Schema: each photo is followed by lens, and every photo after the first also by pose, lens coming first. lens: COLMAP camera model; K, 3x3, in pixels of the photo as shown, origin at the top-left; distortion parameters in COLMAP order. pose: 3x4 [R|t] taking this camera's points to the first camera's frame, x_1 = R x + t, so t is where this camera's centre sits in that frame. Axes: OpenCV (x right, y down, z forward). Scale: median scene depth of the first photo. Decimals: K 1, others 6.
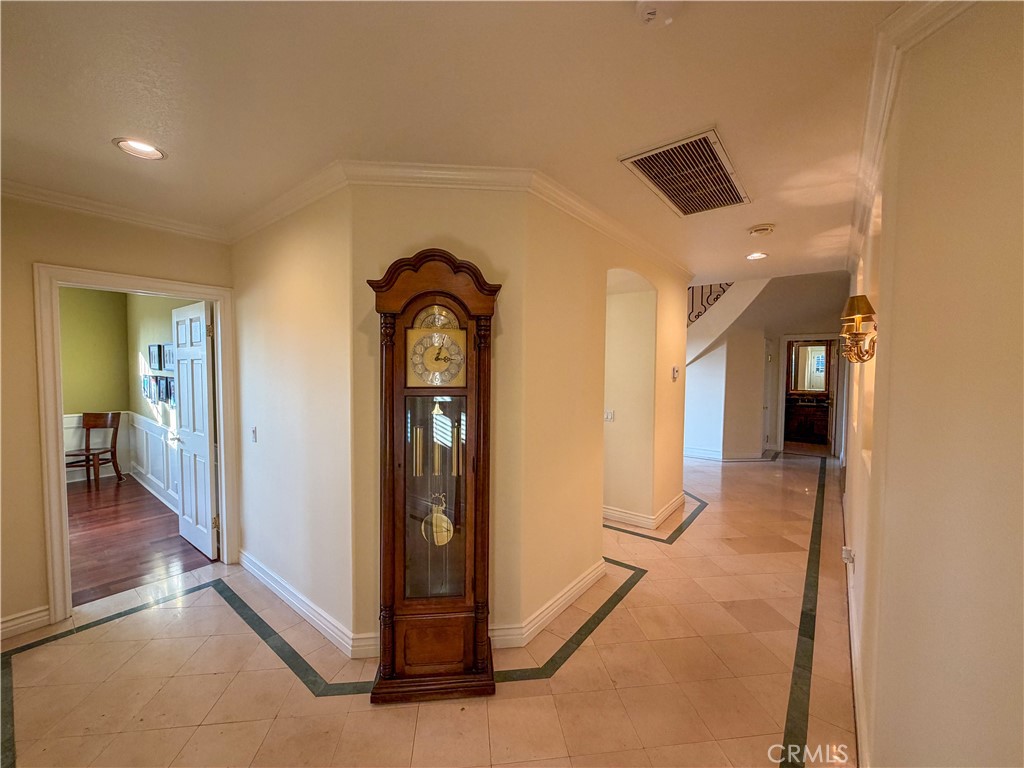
lens RADIAL K [[407.8, 0, 510.1], [0, 407.8, 386.7], [0, 0, 1]] dist [-0.000546, 0.000313]
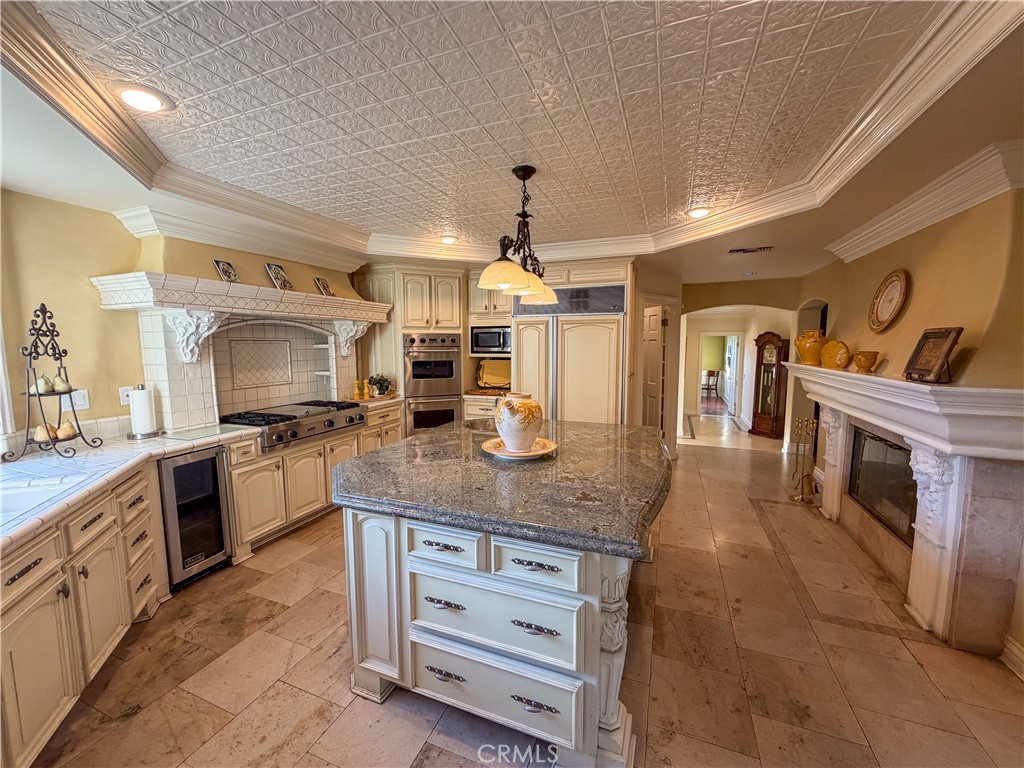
lens RADIAL K [[407.8, 0, 508.8], [0, 407.8, 385.9], [0, 0, 1]] dist [-0.000546, 0.000313]
pose [[0.291855, 0.095153, -0.951718, 3.339606], [-0.049791, 0.995201, 0.084232, 0.020015], [0.955166, 0.022804, 0.295193, -3.078280]]
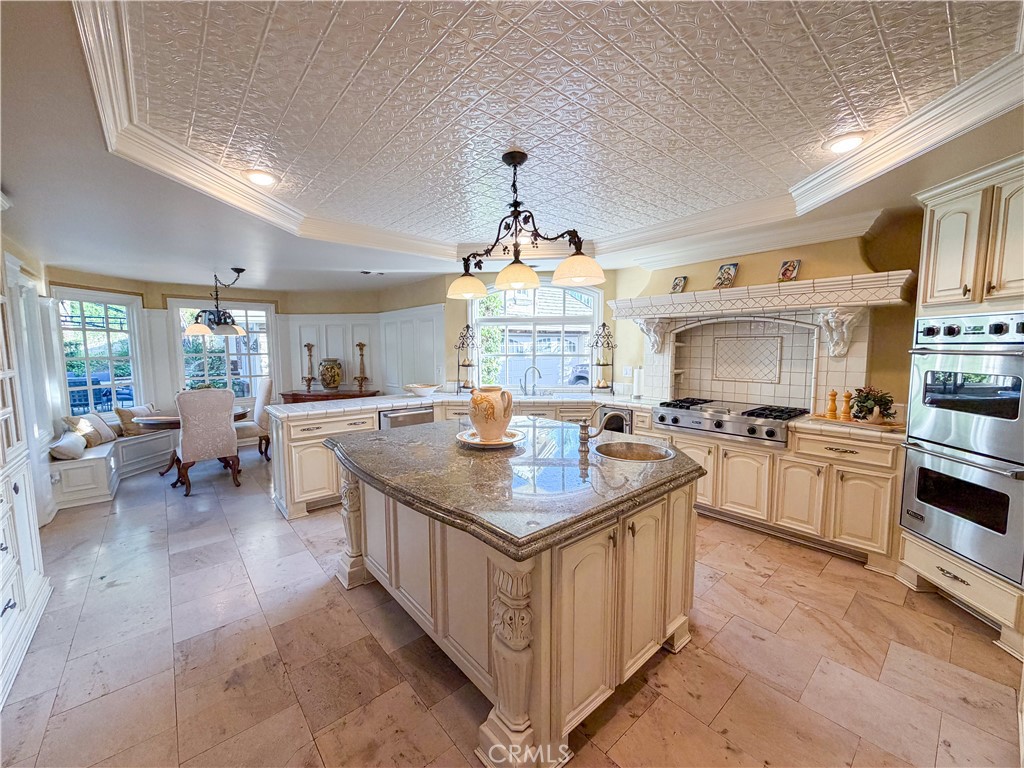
lens RADIAL K [[407.8, 0, 507.2], [0, 407.8, 382.7], [0, 0, 1]] dist [-0.000546, 0.000313]
pose [[-0.981489, -0.016534, 0.190805, 1.614689], [0.011799, 0.989154, 0.146406, -0.074495], [-0.191156, 0.145947, -0.970649, -1.110972]]
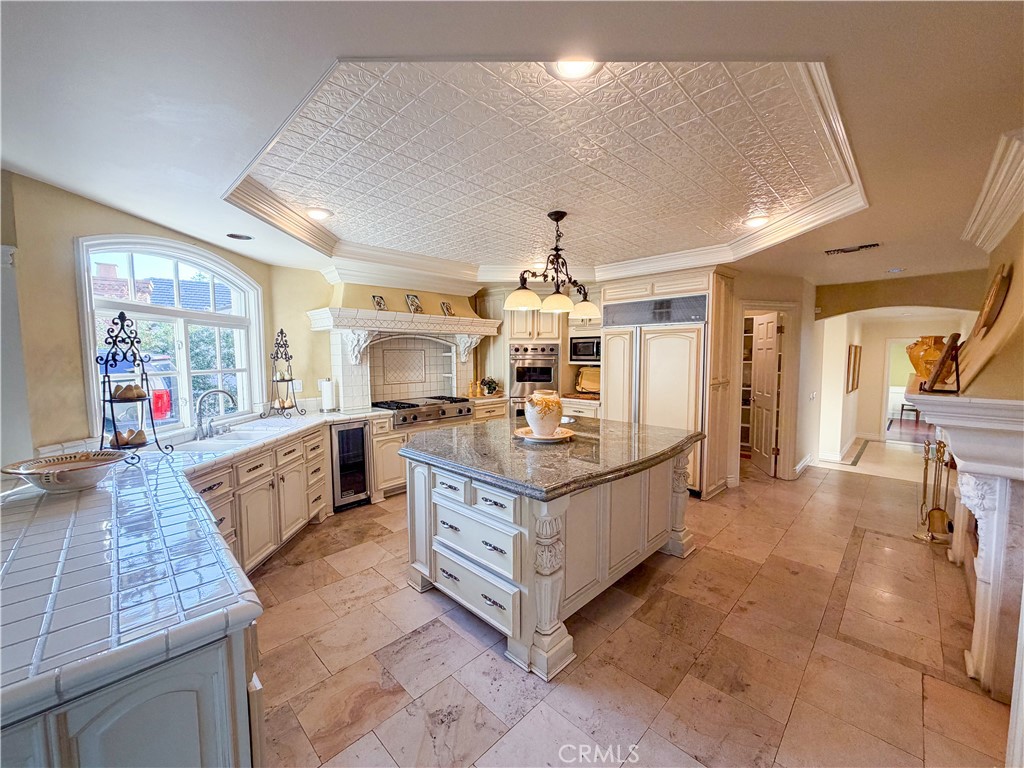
lens RADIAL K [[407.8, 0, 509.0], [0, 407.8, 386.2], [0, 0, 1]] dist [-0.000546, 0.000313]
pose [[-0.105953, 0.076105, -0.991454, 3.804366], [-0.053846, 0.995165, 0.082144, 0.004429], [0.992912, 0.062089, -0.101343, -2.586943]]
